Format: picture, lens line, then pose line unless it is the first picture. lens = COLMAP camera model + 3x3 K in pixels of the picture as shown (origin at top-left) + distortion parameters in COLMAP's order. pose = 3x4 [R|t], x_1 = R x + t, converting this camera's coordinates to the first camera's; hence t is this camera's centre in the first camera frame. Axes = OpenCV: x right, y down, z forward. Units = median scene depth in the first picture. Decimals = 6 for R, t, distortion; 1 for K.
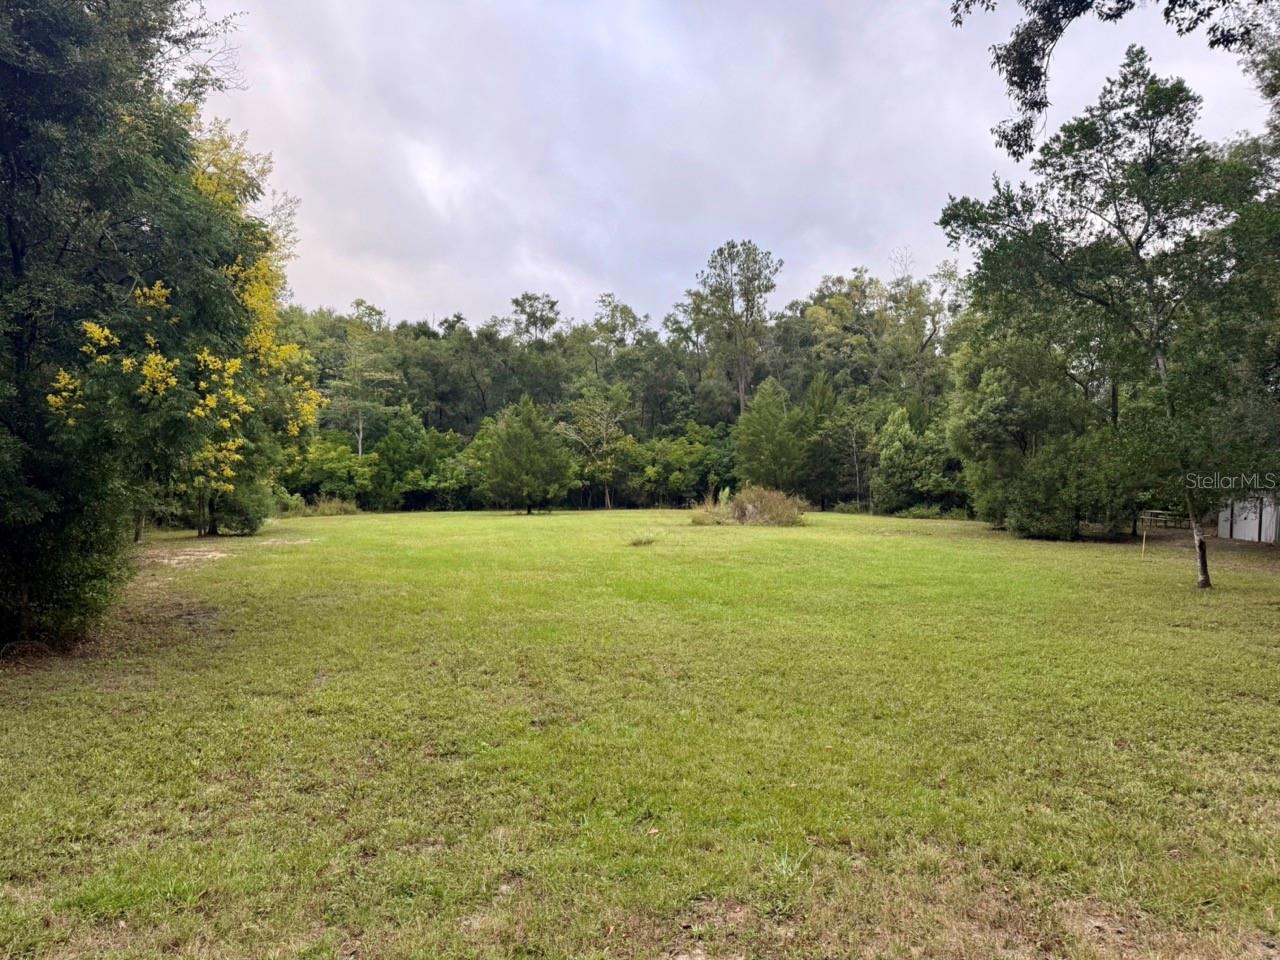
lens RADIAL K [[895.0, 0, 645.5], [0, 895.0, 477.2], [0, 0, 1]] dist [0.165098, -0.226339]
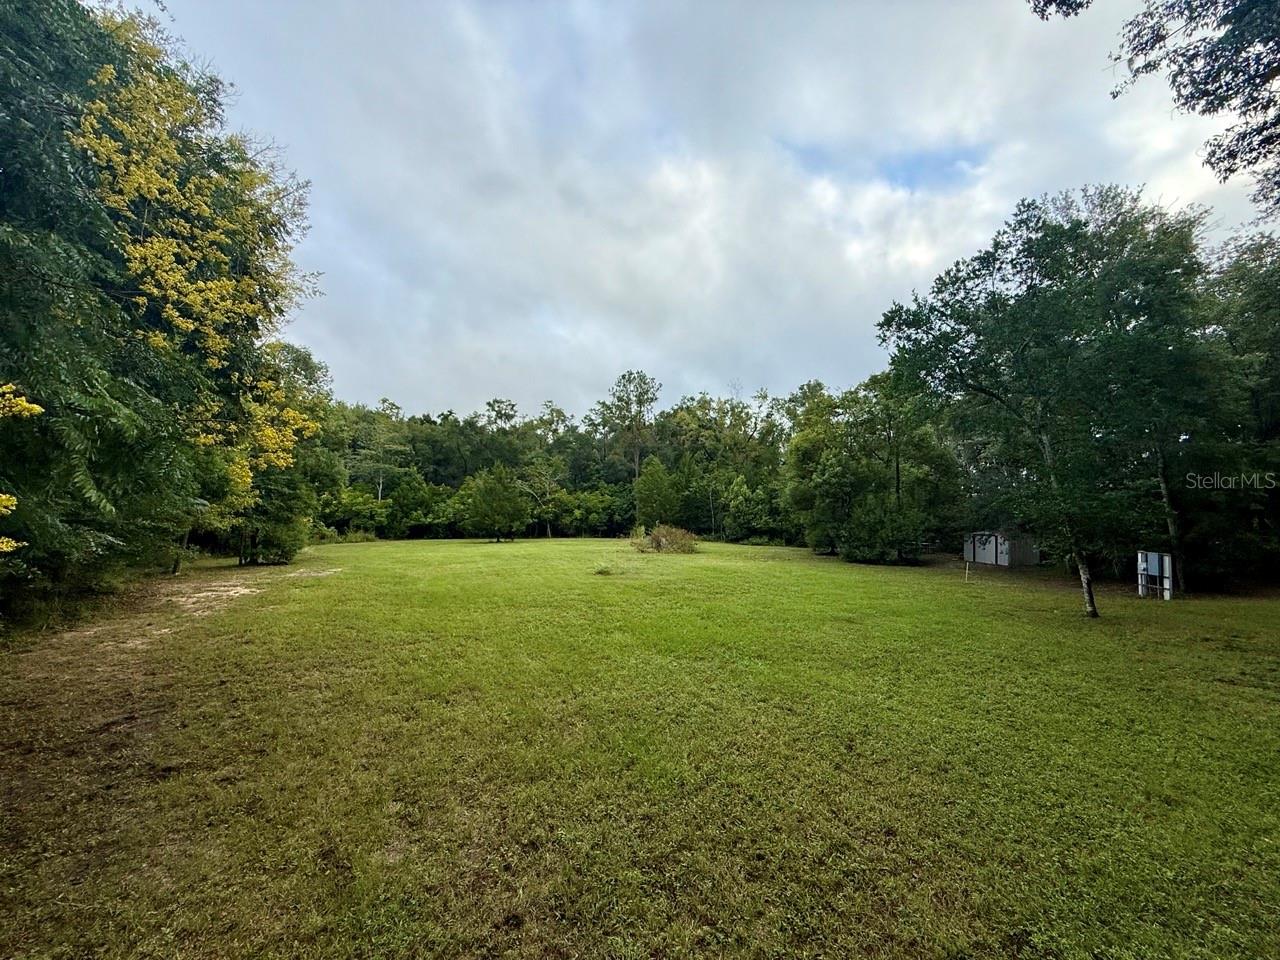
lens RADIAL K [[511.5, 0, 635.4], [0, 511.5, 475.5], [0, 0, 1]] dist [0.009642, -0.002173]
pose [[0.987442, 0.020166, 0.156691, -0.035176], [-0.008160, 0.997006, -0.076887, -0.003942], [-0.157773, 0.074643, 0.984650, 0.111502]]
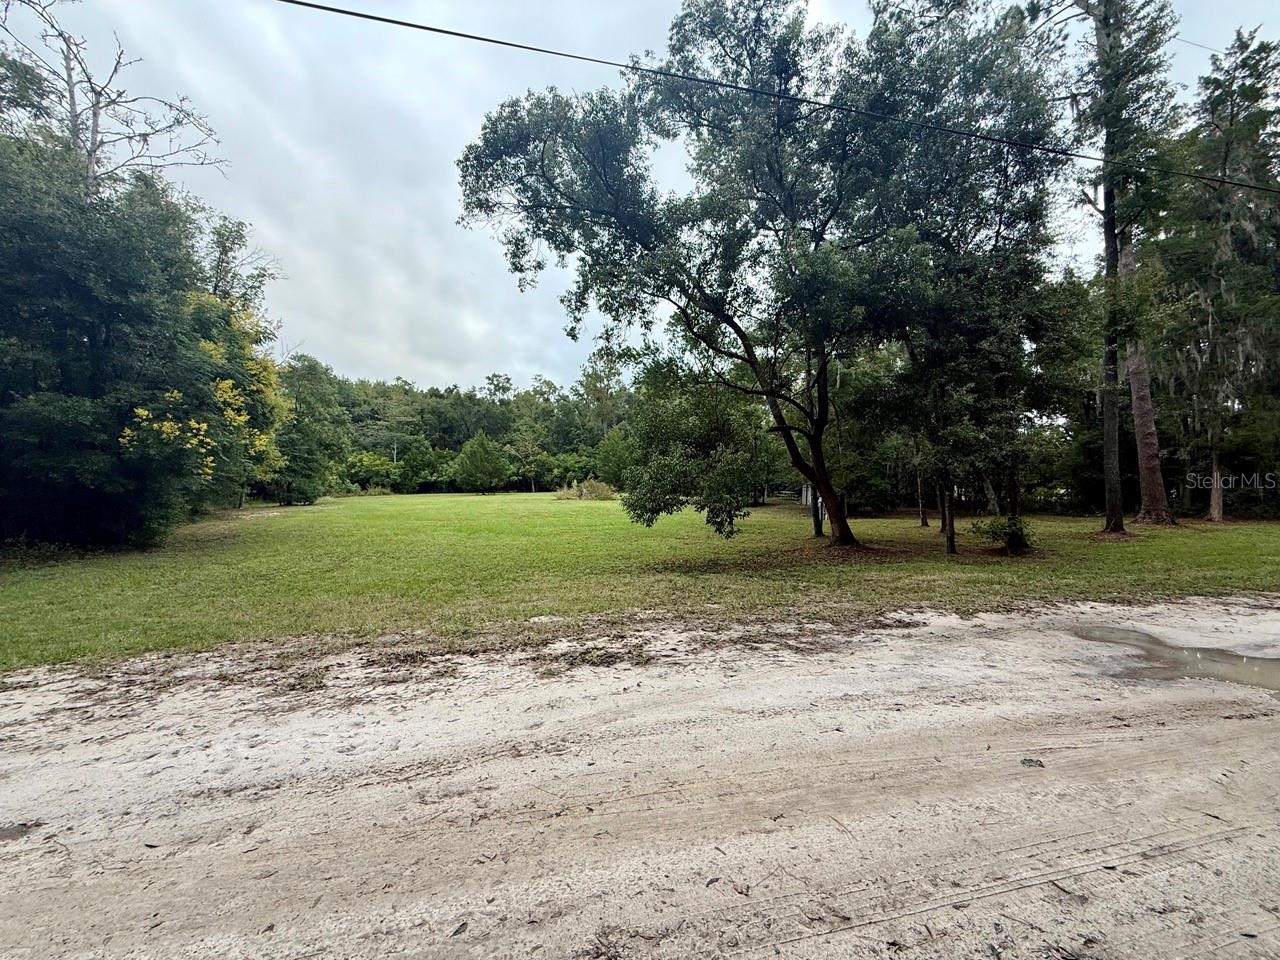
lens RADIAL K [[511.5, 0, 635.4], [0, 511.5, 475.5], [0, 0, 1]] dist [0.009642, -0.002173]
pose [[0.996350, 0.000669, 0.085360, 0.077383], [-0.000721, 1.000000, 0.000582, 0.000707], [-0.085360, -0.000641, 0.996350, -0.060449]]
